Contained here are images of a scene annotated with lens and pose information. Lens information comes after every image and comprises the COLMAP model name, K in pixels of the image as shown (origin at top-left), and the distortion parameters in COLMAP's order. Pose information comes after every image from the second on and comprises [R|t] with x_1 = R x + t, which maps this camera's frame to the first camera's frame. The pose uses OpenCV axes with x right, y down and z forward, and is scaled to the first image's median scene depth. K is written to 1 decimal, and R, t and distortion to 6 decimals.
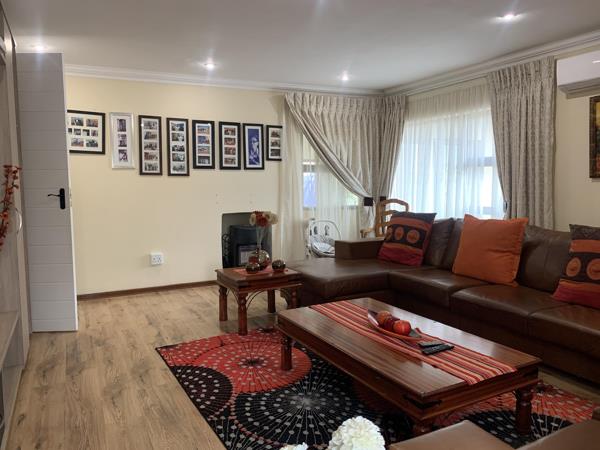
lens RADIAL K [[454.3, 0, 298.7], [0, 454.3, 223.4], [0, 0, 1]] dist [0.025683, -0.021412]
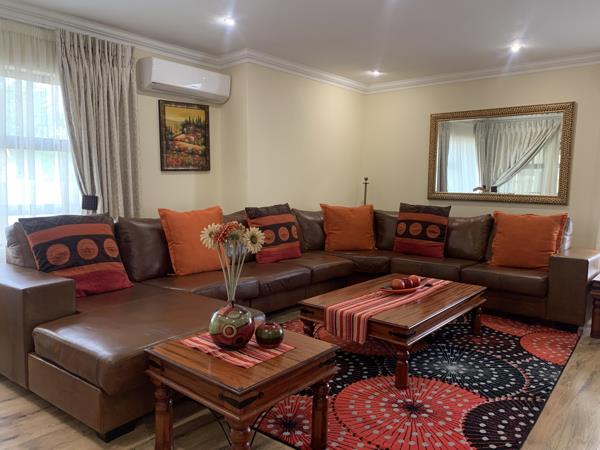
lens RADIAL K [[454.3, 0, 300.1], [0, 454.3, 225.4], [0, 0, 1]] dist [0.025683, -0.021412]
pose [[-0.365973, -0.085245, 0.926713, -0.694304], [0.077667, 0.989524, 0.121695, -0.096989], [-0.927379, 0.116512, -0.355518, 1.385074]]
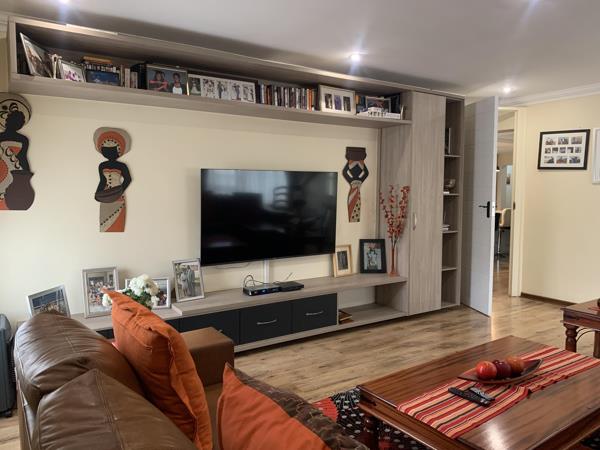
lens RADIAL K [[454.3, 0, 299.1], [0, 454.3, 224.9], [0, 0, 1]] dist [0.025683, -0.021412]
pose [[0.131375, 0.092123, -0.987043, 0.812999], [-0.099320, 0.991886, 0.079355, -0.072529], [0.986345, 0.087607, 0.139459, 0.369661]]
